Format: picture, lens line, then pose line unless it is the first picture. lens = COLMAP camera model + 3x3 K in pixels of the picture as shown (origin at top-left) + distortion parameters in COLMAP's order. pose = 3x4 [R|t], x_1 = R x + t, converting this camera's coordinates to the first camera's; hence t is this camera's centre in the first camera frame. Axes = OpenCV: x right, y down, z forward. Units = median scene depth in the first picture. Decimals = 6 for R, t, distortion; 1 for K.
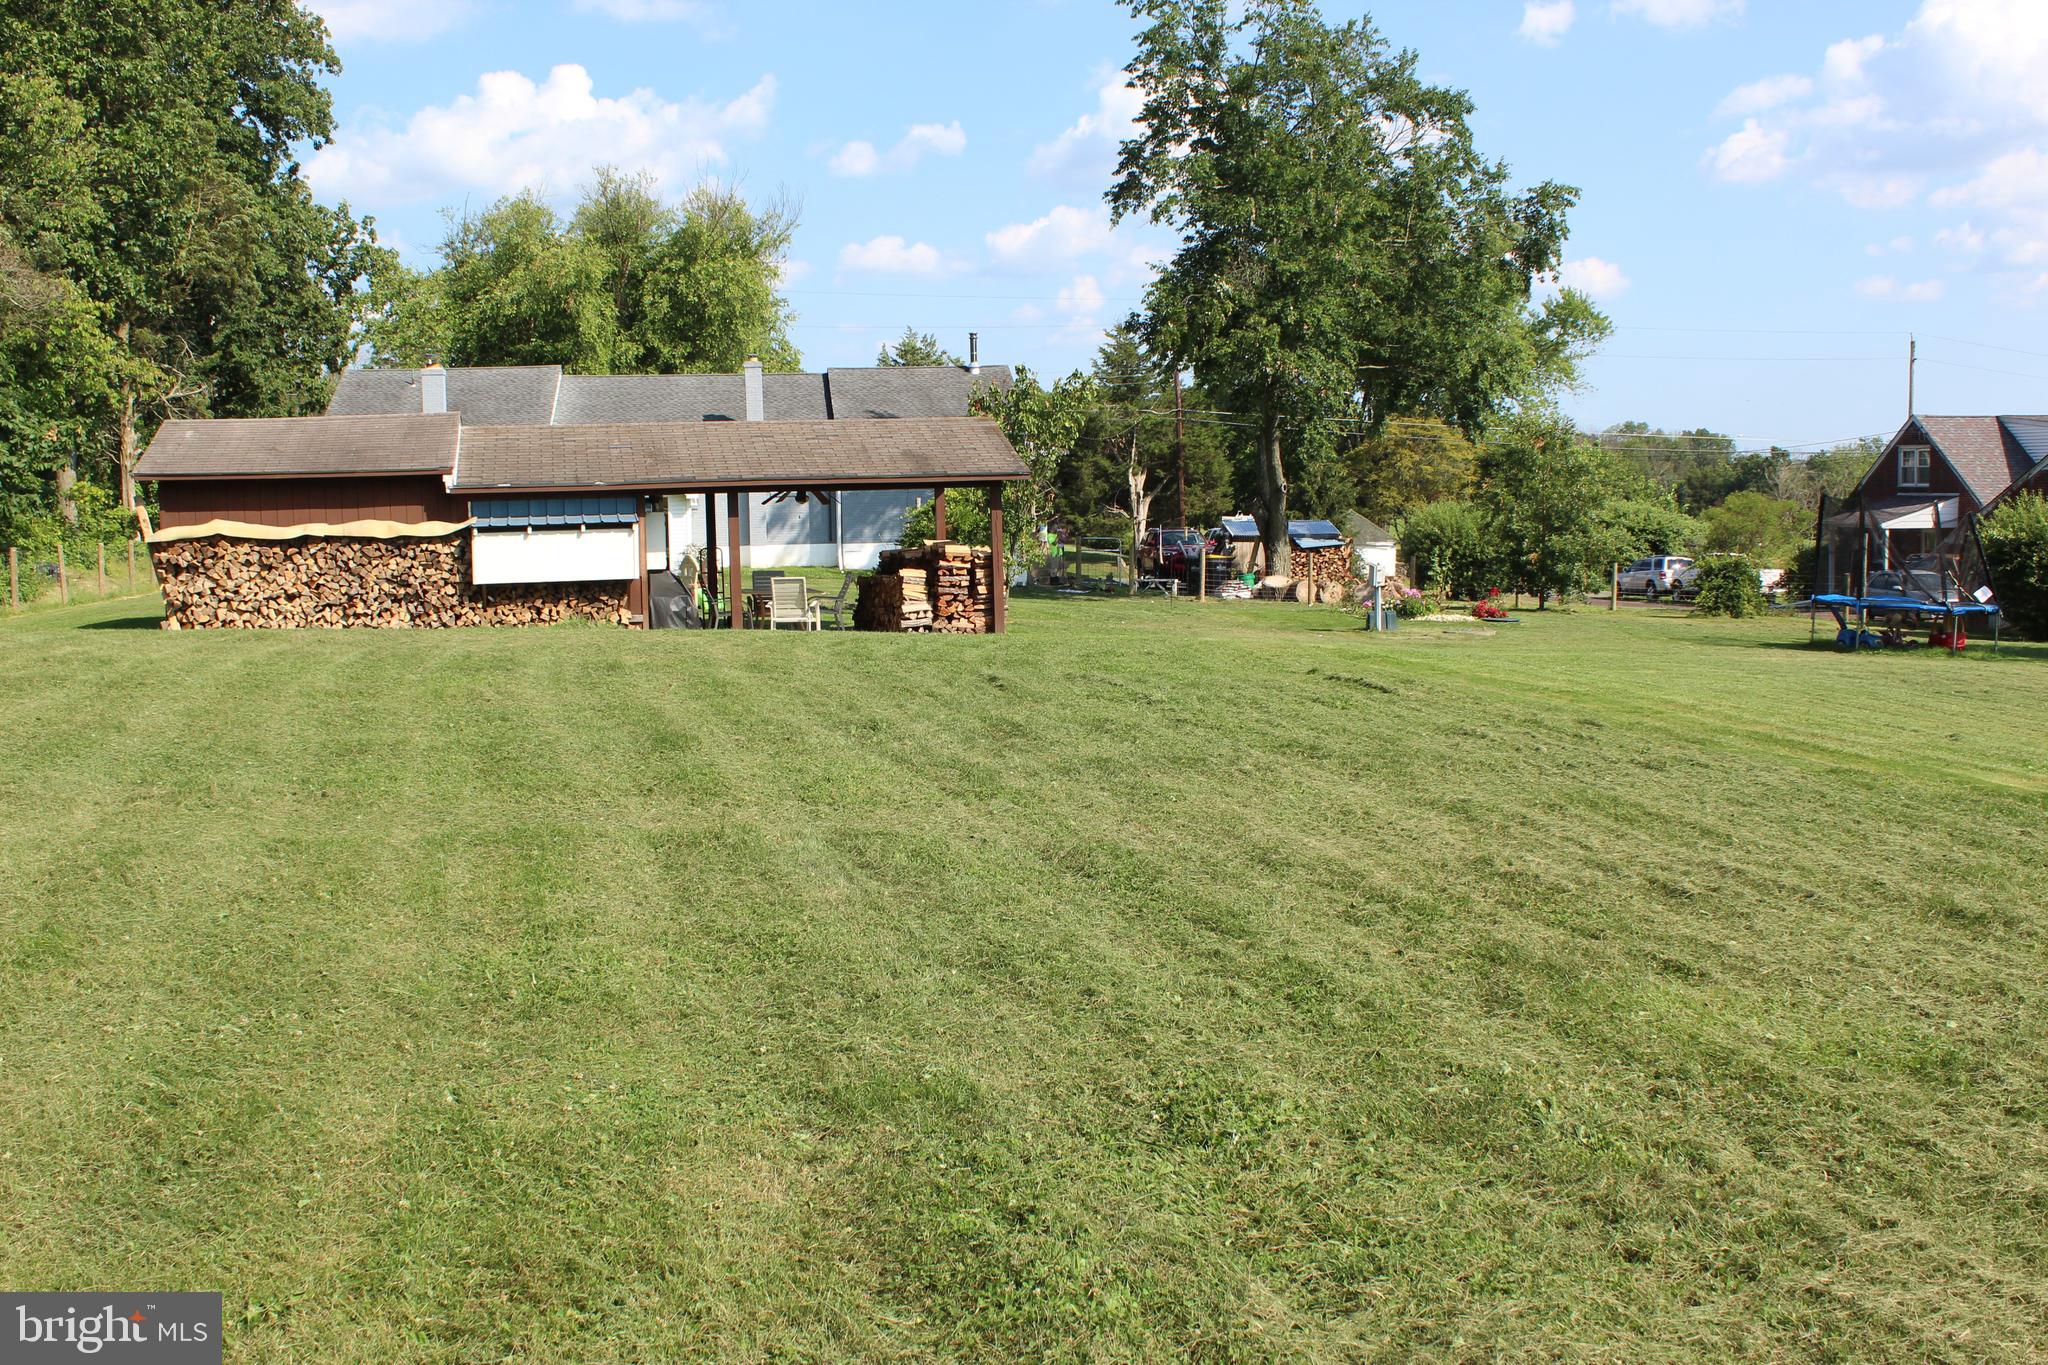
lens RADIAL K [[1987.1, 0, 1024.0], [0, 1987.1, 682.5], [0, 0, 1]] dist [-0.152168, 0.170122]
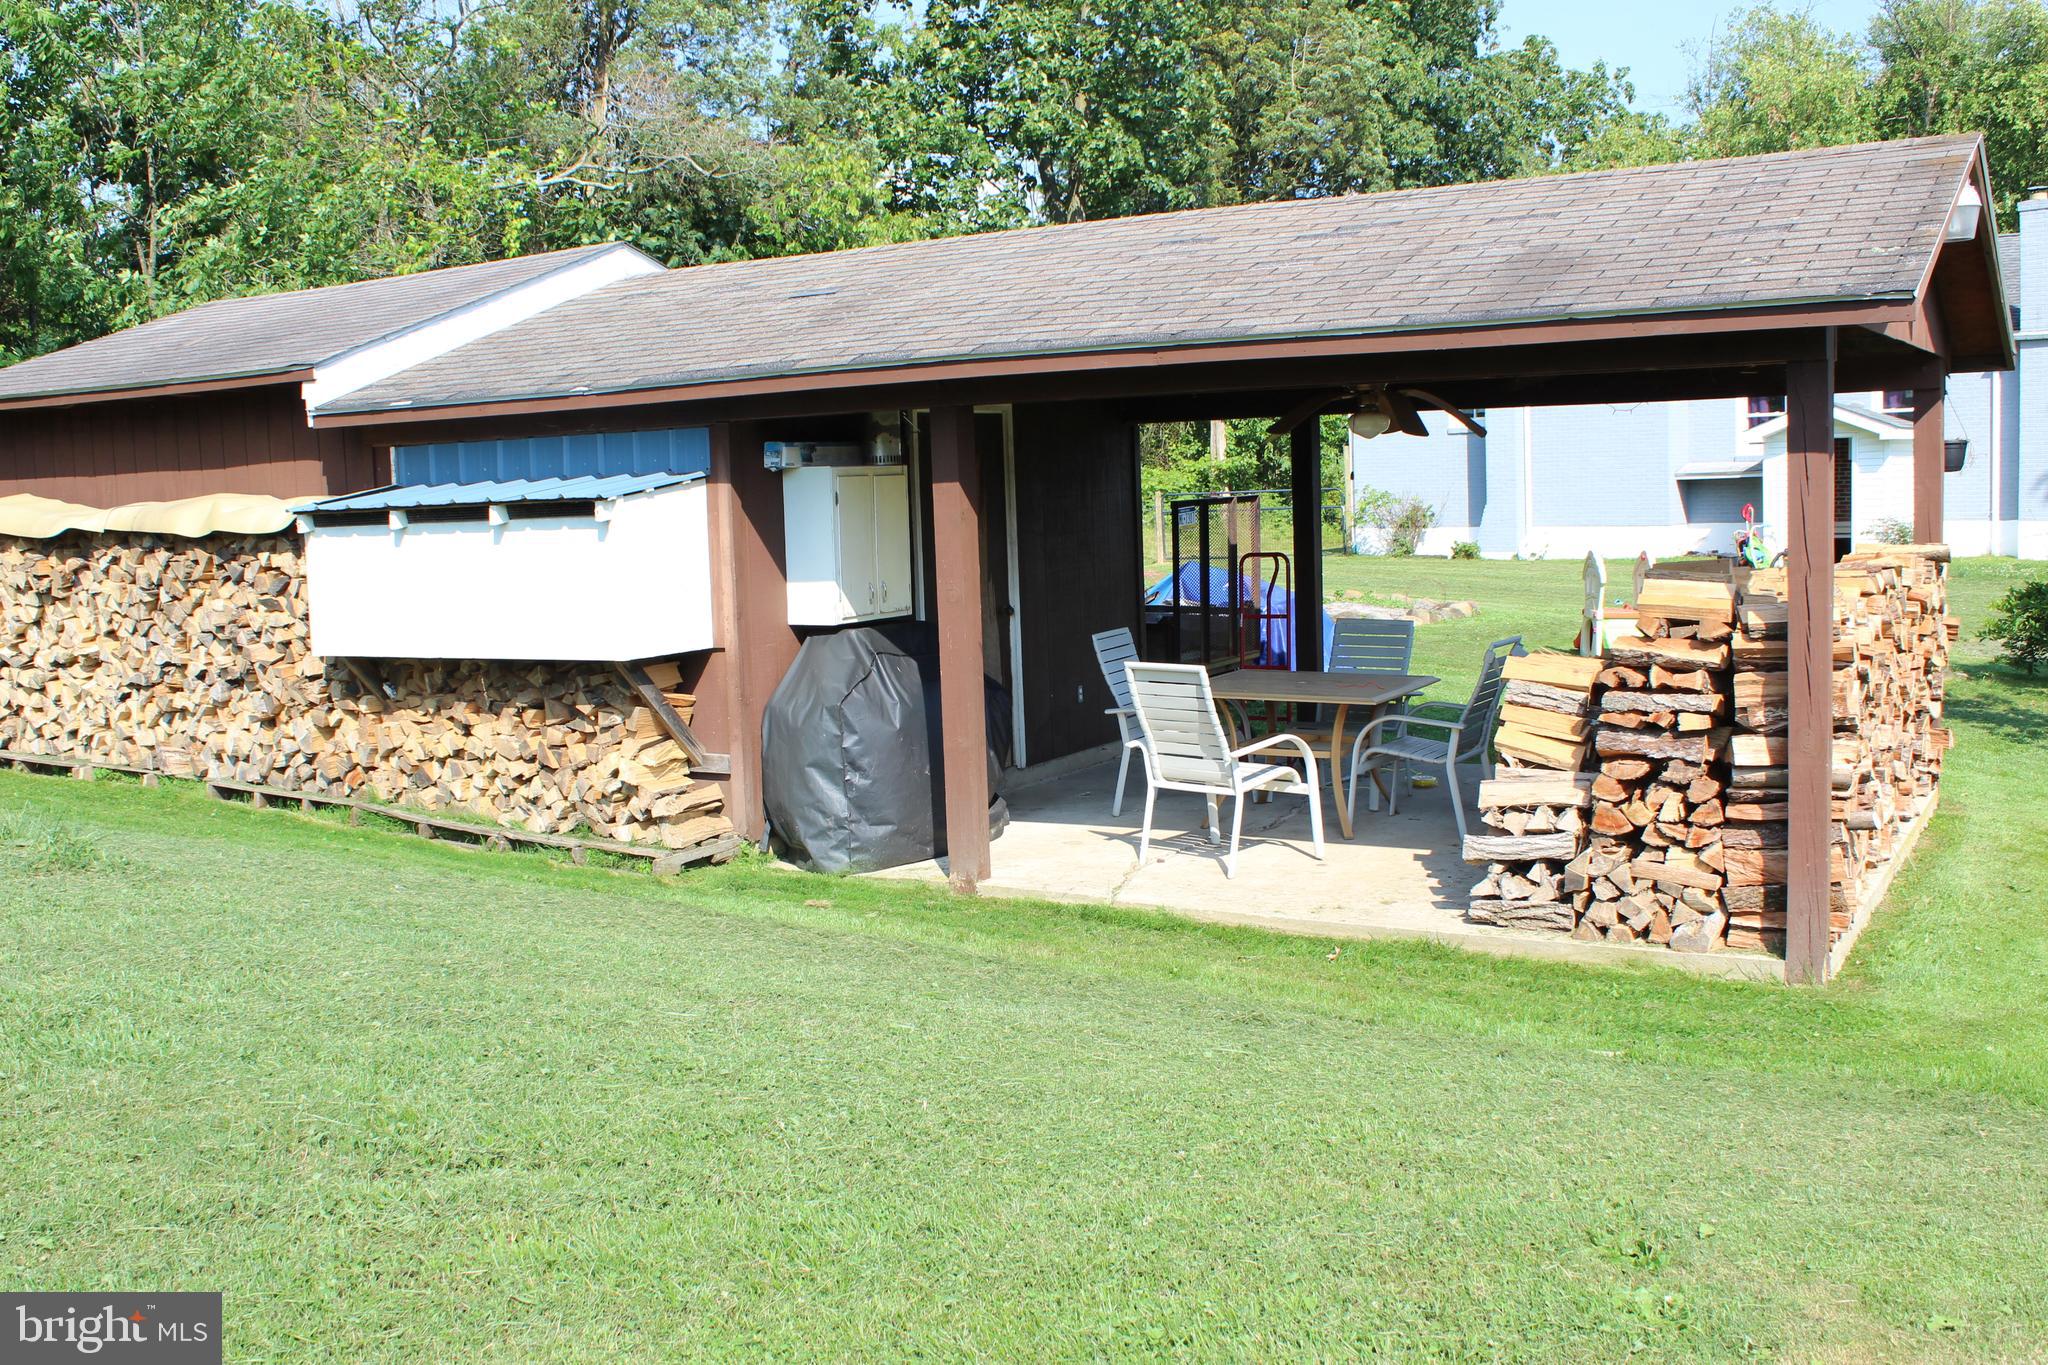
lens RADIAL K [[1987.1, 0, 1024.0], [0, 1987.1, 682.5], [0, 0, 1]] dist [-0.152168, 0.170122]
pose [[0.721691, 0.063726, -0.689276, 0.096092], [-0.046154, 0.997967, 0.043941, -0.068530], [0.690675, 0.000101, 0.723165, 0.812270]]
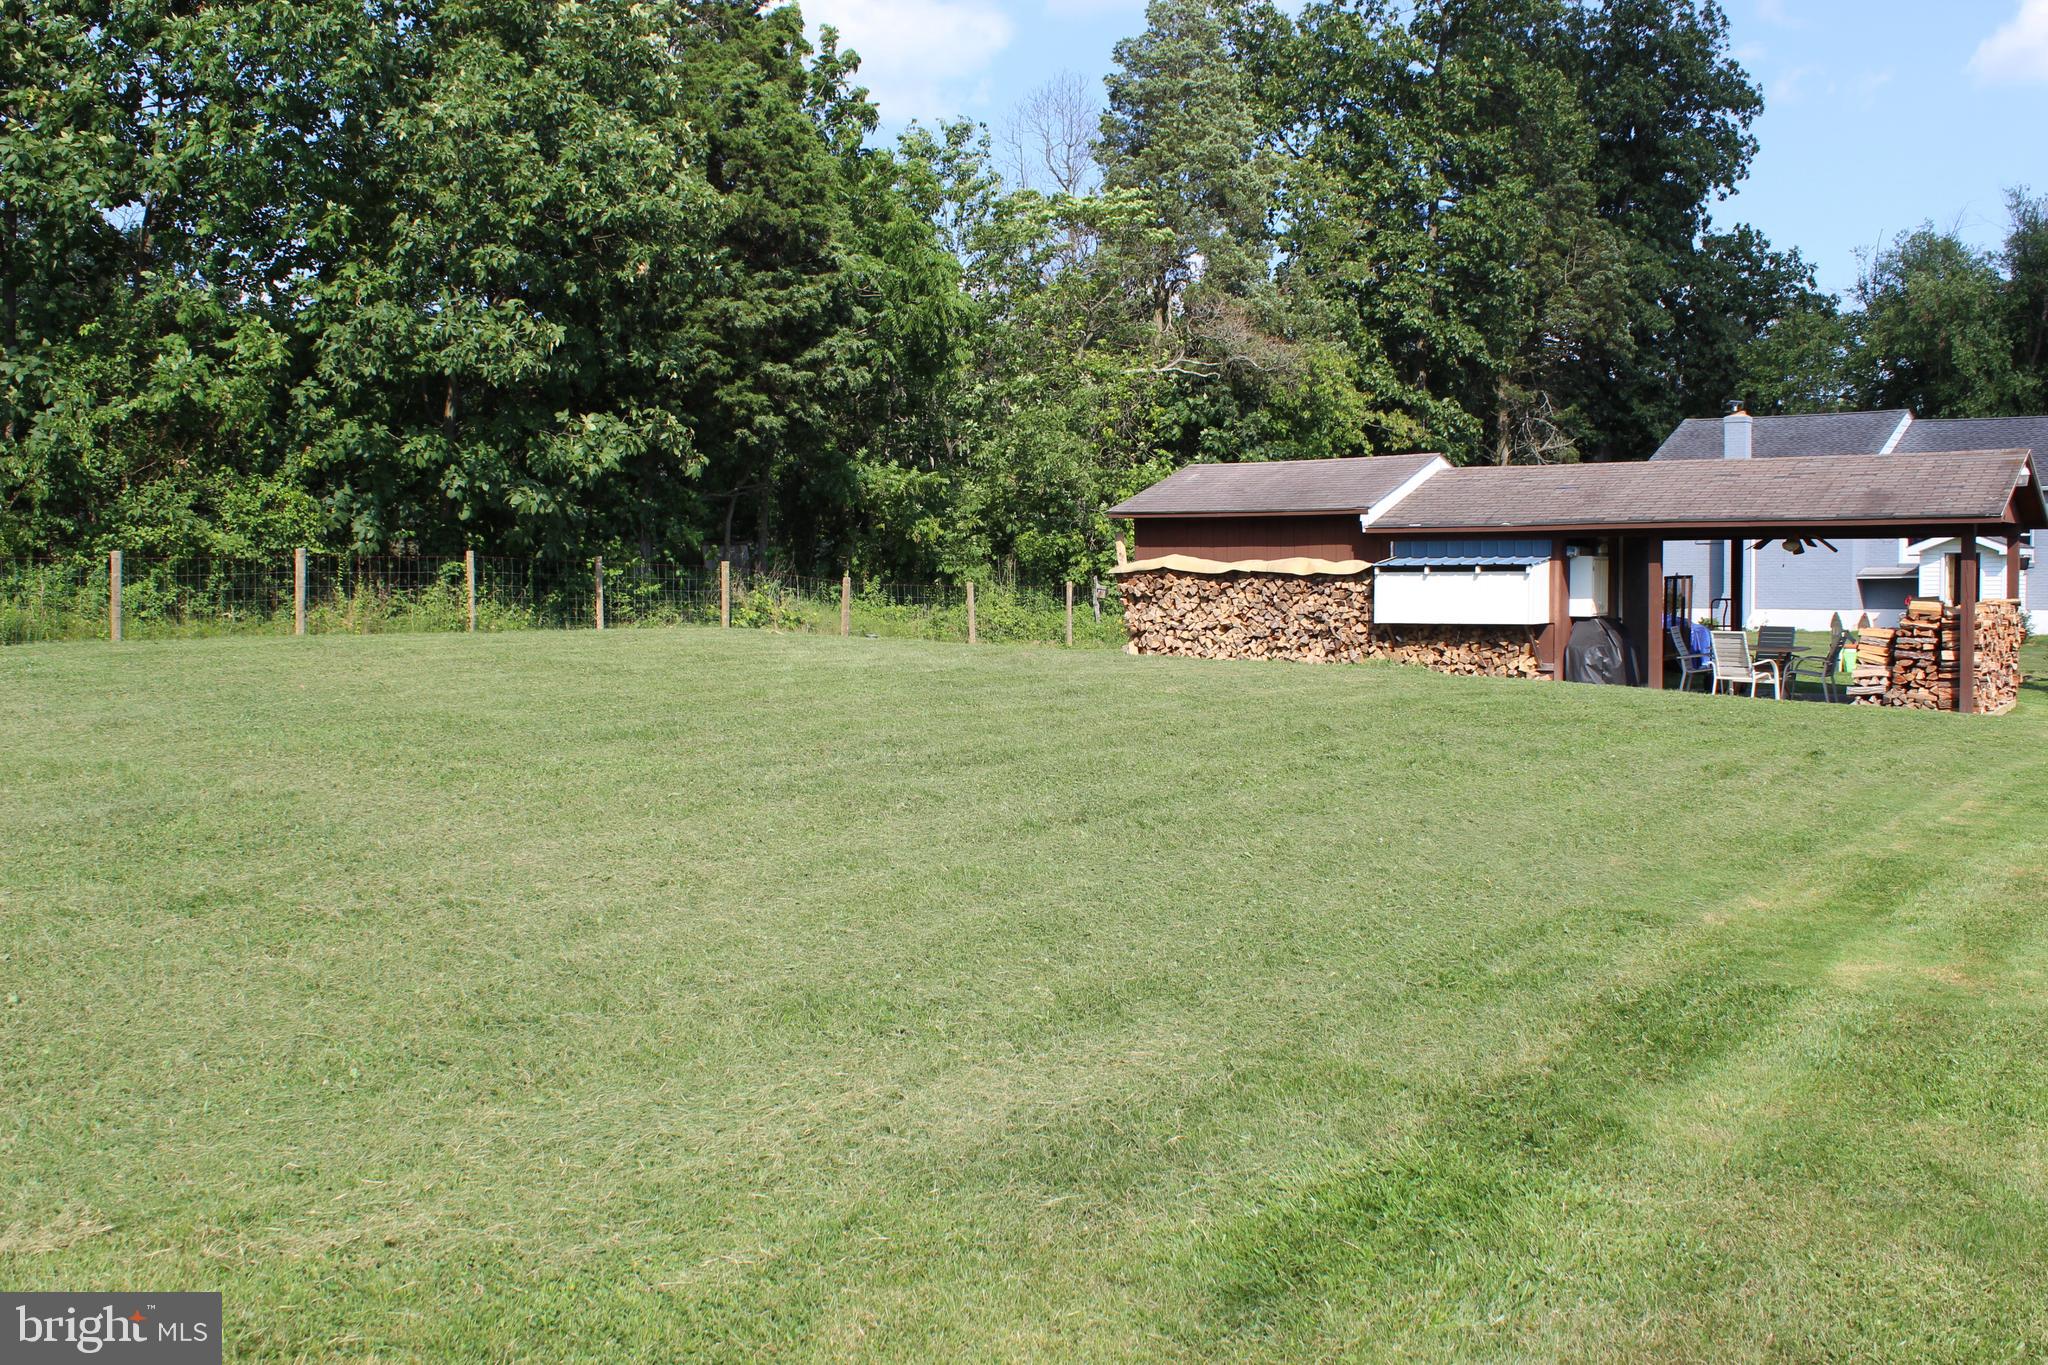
lens RADIAL K [[1987.1, 0, 1024.0], [0, 1987.1, 682.5], [0, 0, 1]] dist [-0.152168, 0.170122]
pose [[0.680618, 0.054130, -0.730636, 0.336097], [-0.076447, 0.997070, 0.002655, -0.008709], [0.728639, 0.054048, 0.682762, 0.182228]]
